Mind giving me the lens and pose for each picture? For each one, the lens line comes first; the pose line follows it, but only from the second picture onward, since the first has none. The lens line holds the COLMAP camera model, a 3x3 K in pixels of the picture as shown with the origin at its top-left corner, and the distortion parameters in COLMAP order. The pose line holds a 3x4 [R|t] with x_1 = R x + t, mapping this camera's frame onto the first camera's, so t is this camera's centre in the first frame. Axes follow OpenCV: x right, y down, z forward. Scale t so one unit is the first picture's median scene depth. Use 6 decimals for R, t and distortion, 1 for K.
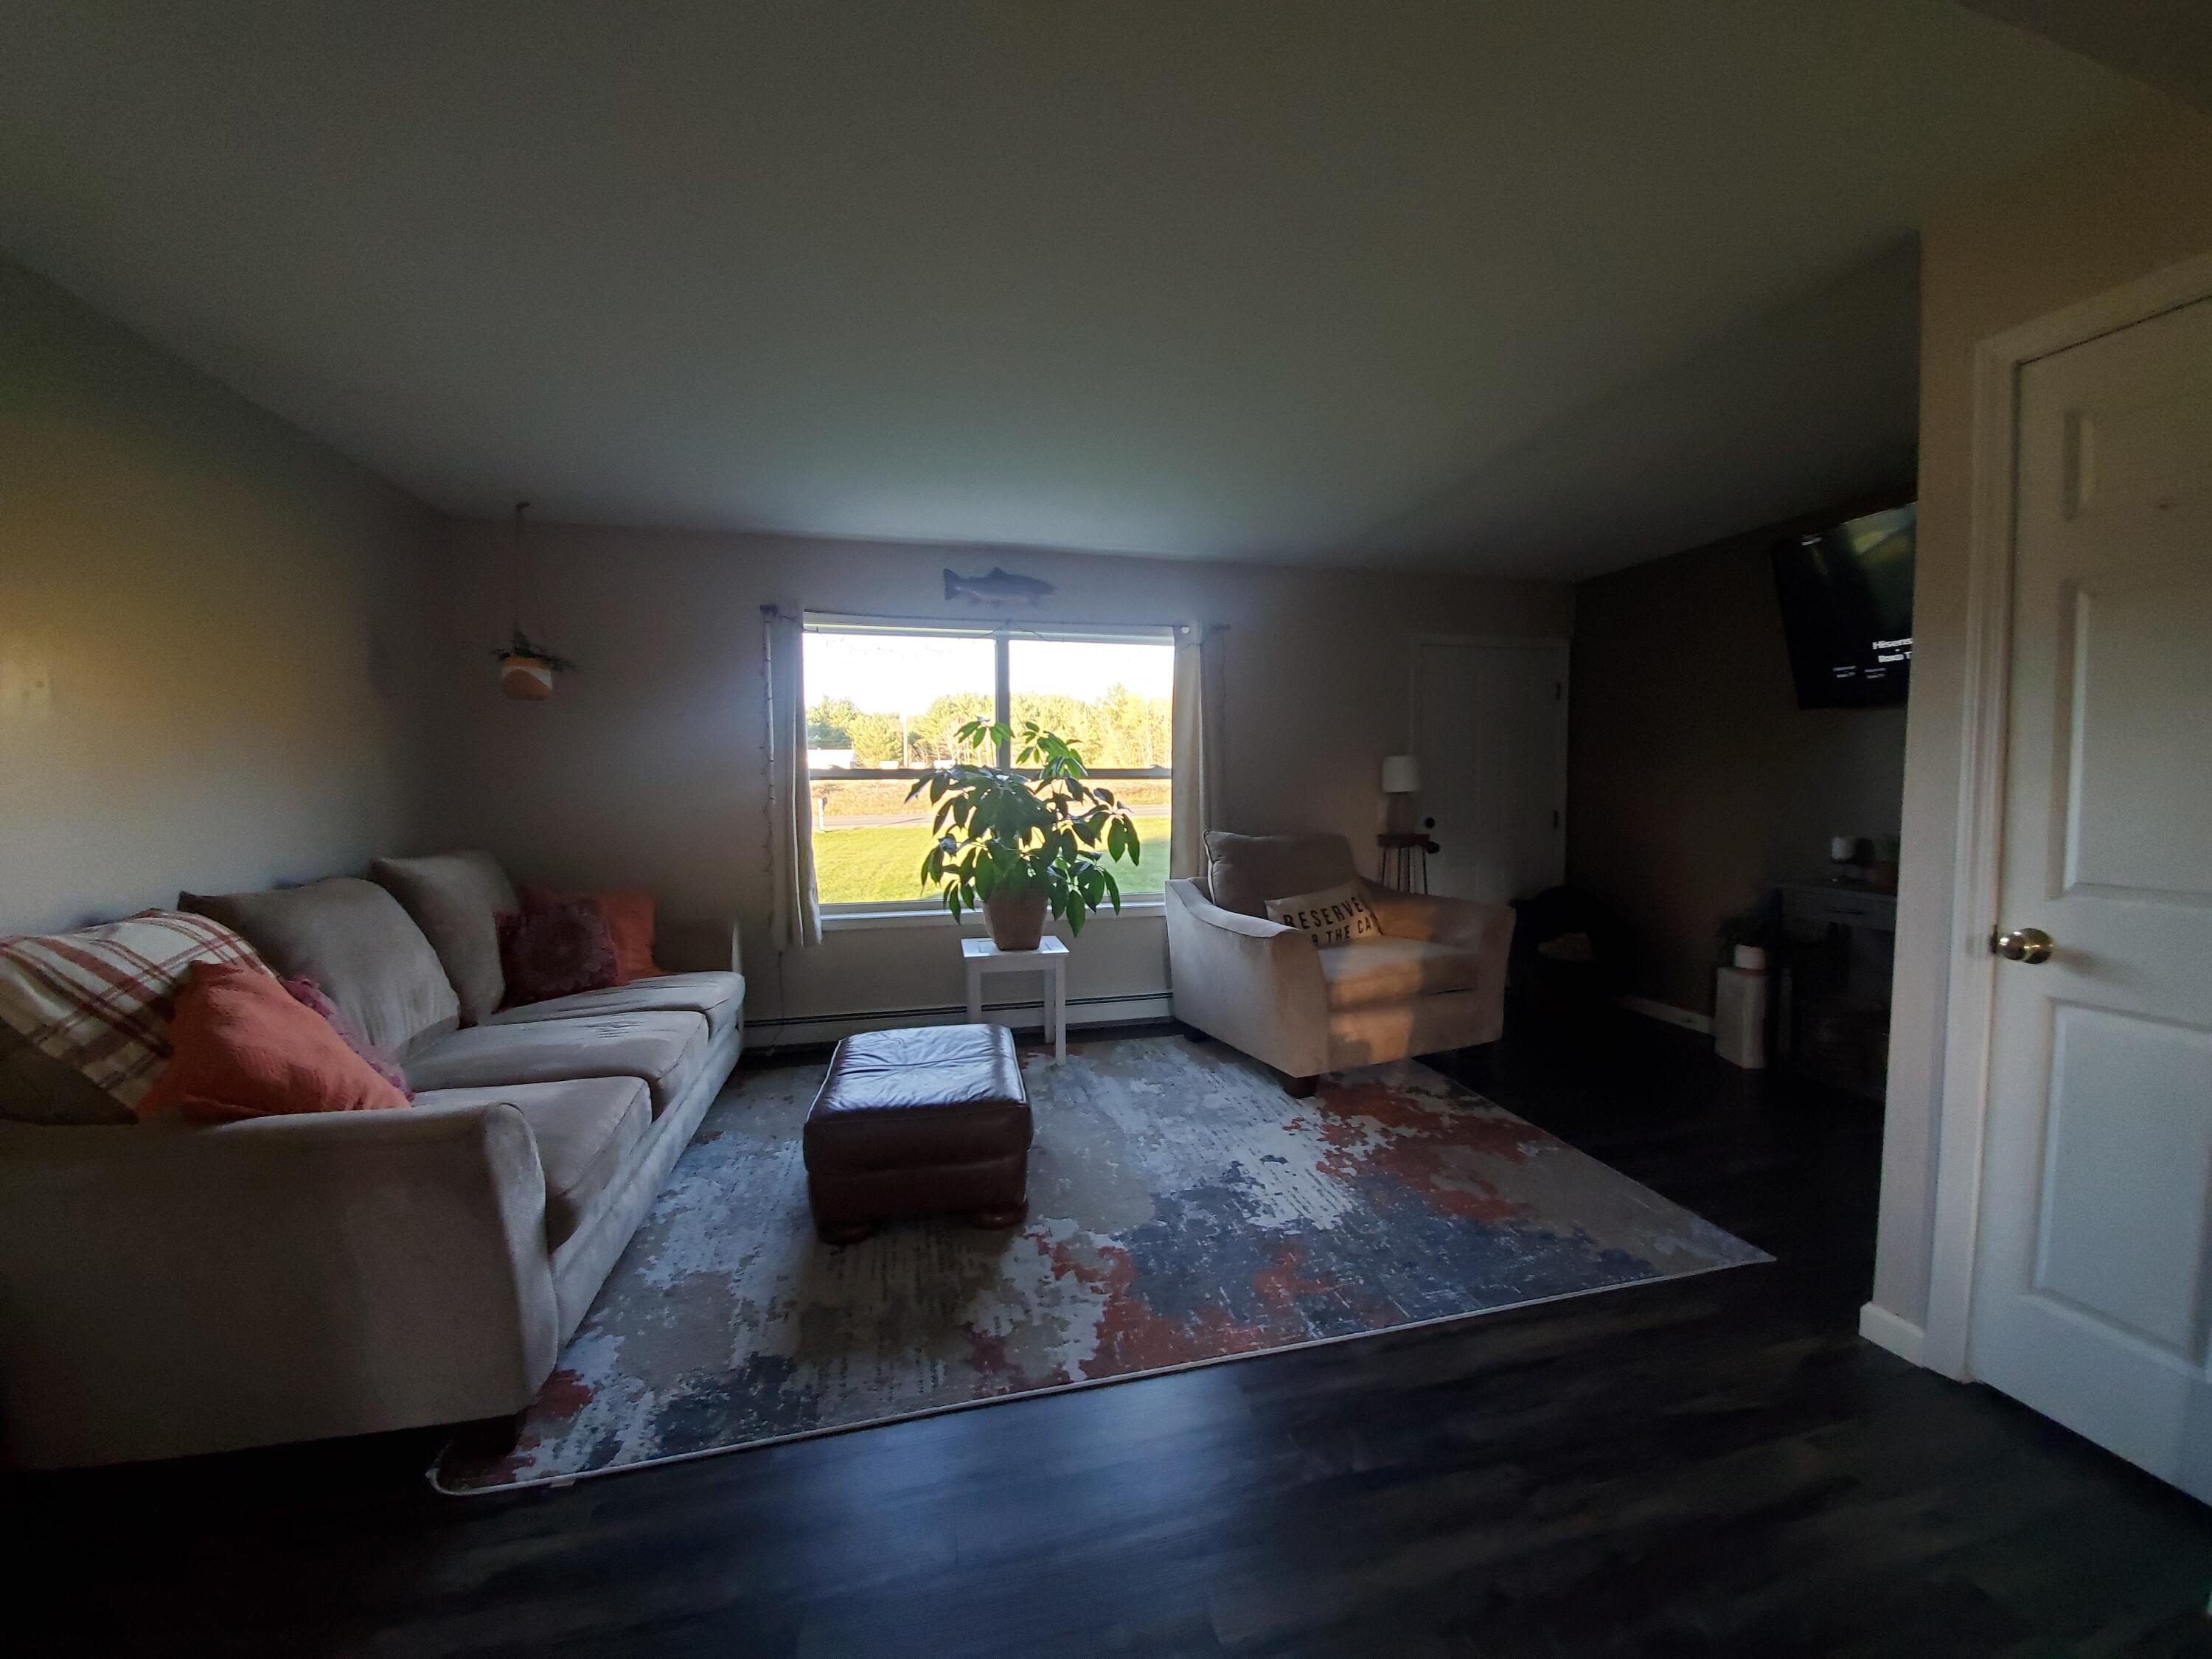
lens RADIAL K [[887.1, 0, 1114.8], [0, 887.1, 828.5], [0, 0, 1]] dist [-0.010740, -0.000899]
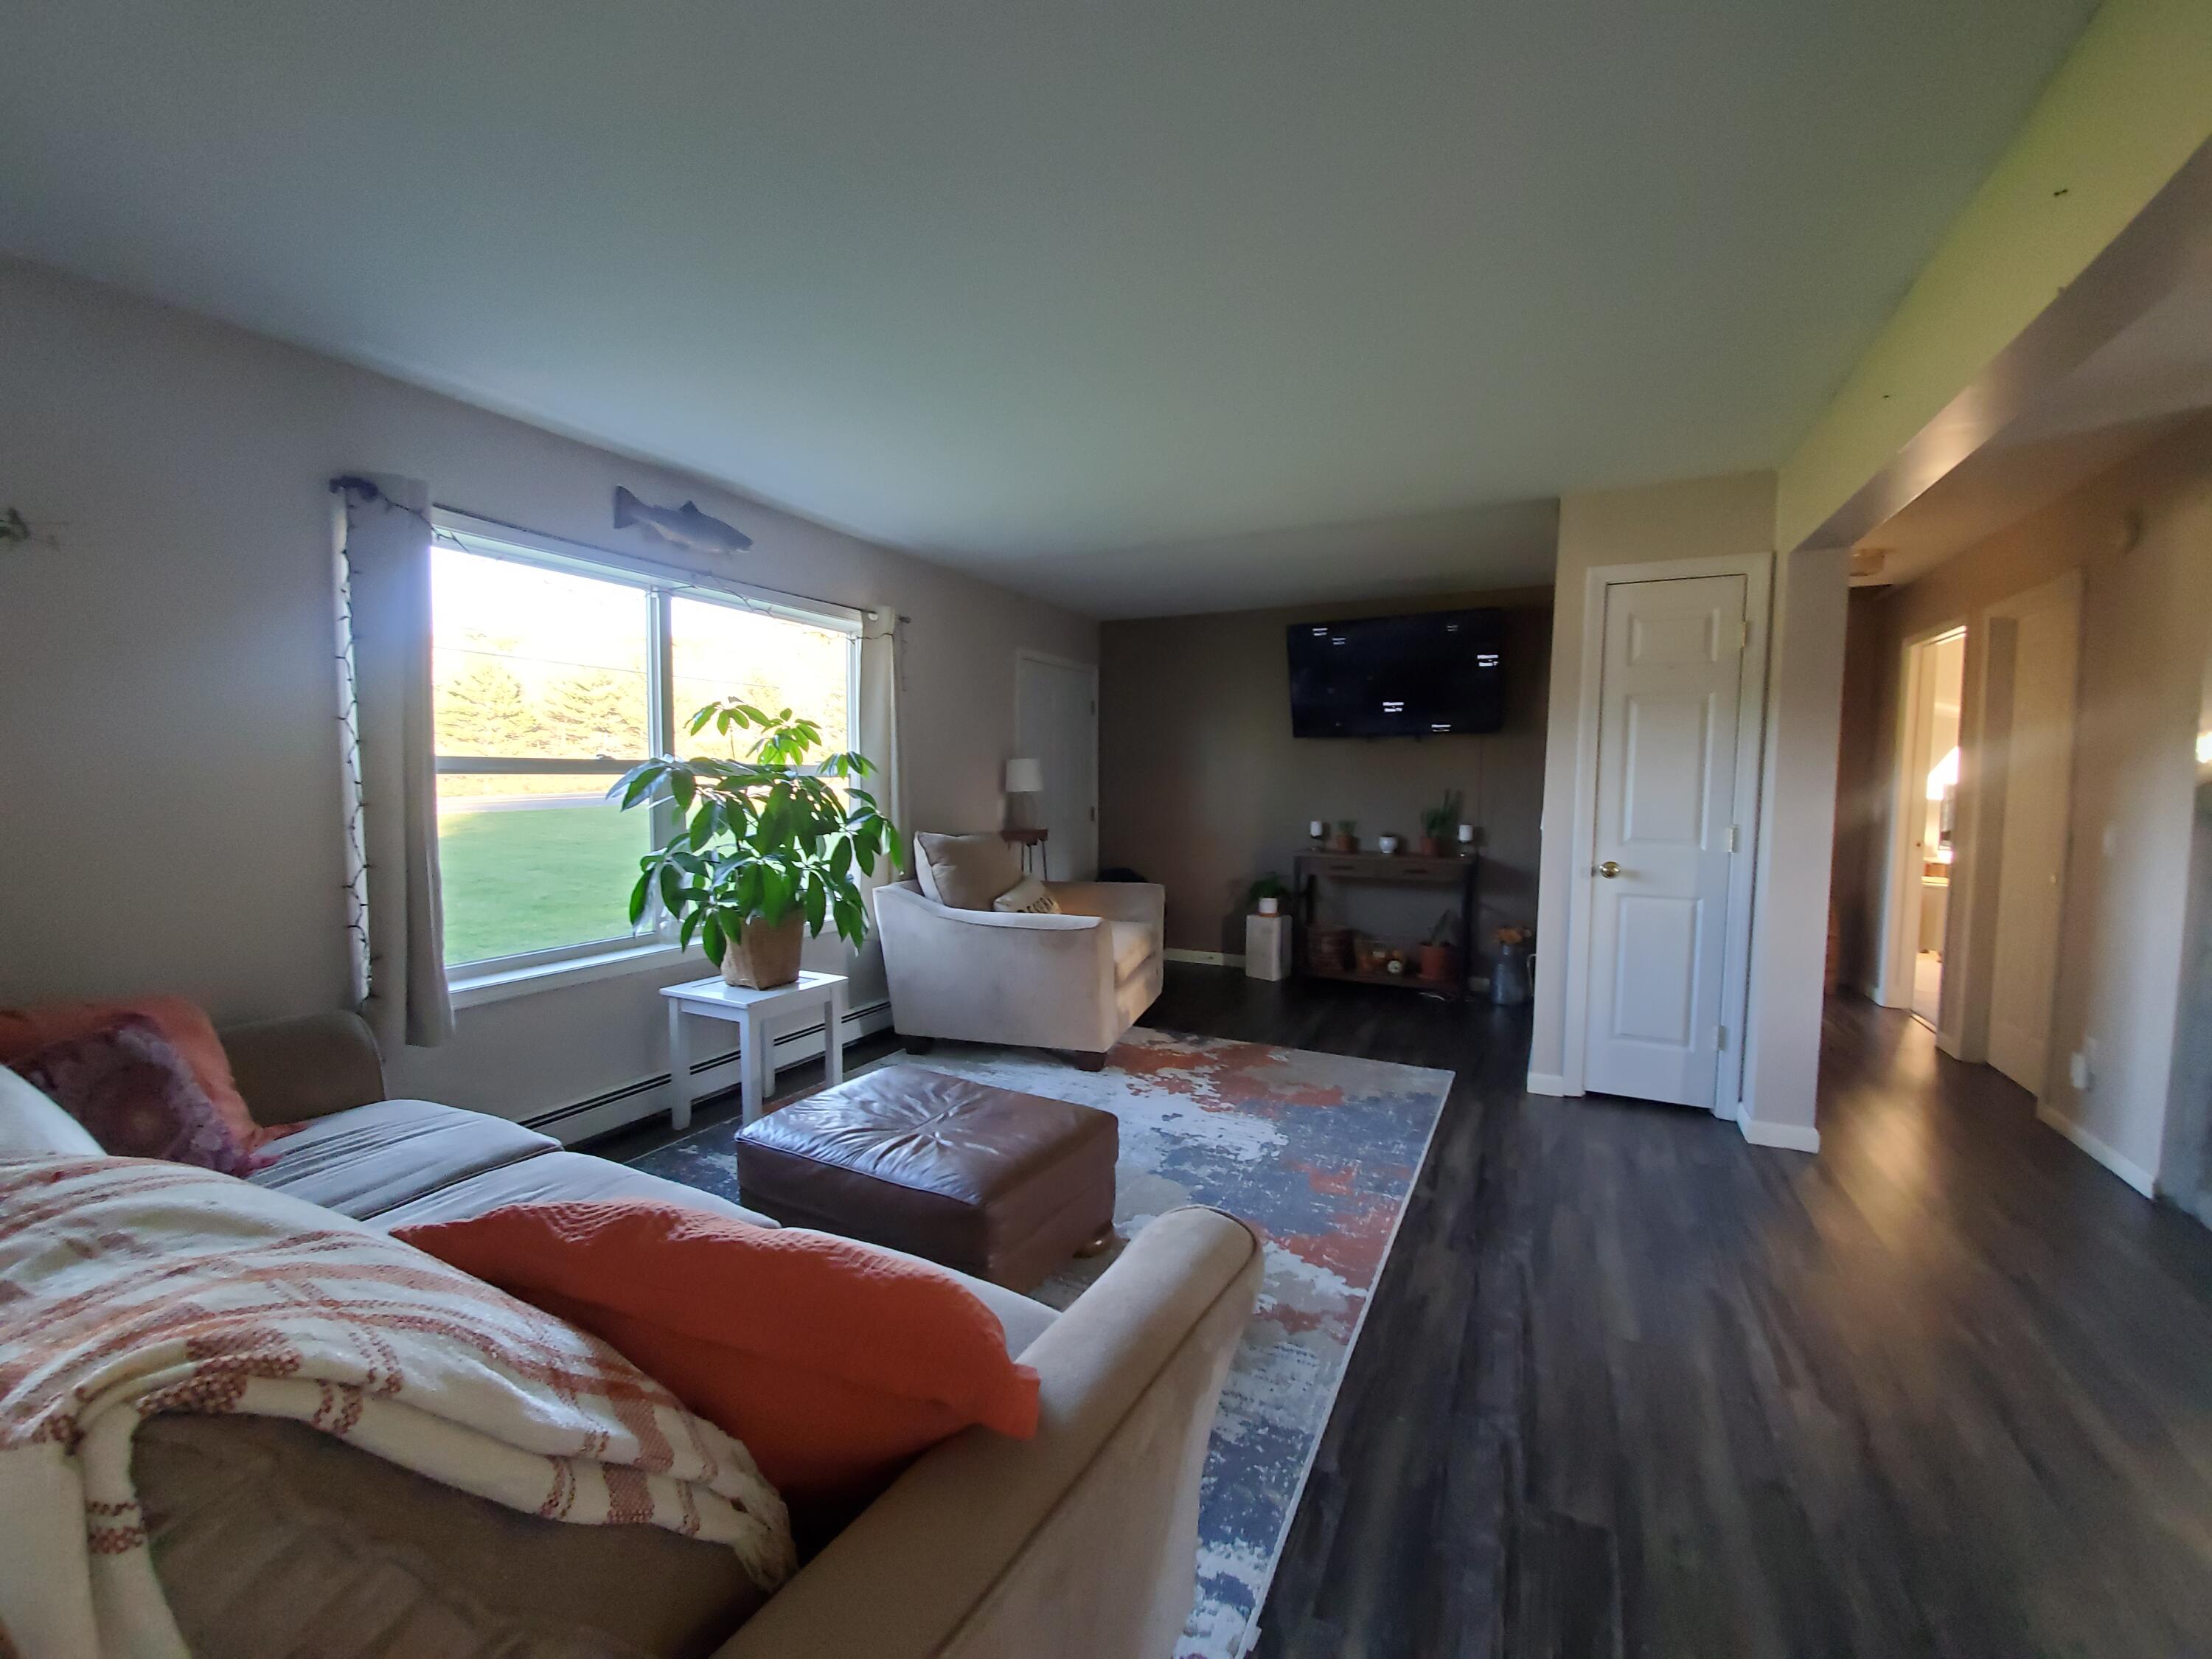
lens RADIAL K [[887.1, 0, 1161.5], [0, 887.1, 836.0], [0, 0, 1]] dist [-0.010740, -0.000899]
pose [[0.626040, -0.041289, 0.778697, -0.678802], [0.029998, 0.999133, 0.028860, -0.020571], [-0.779213, 0.005292, 0.626736, 0.282074]]
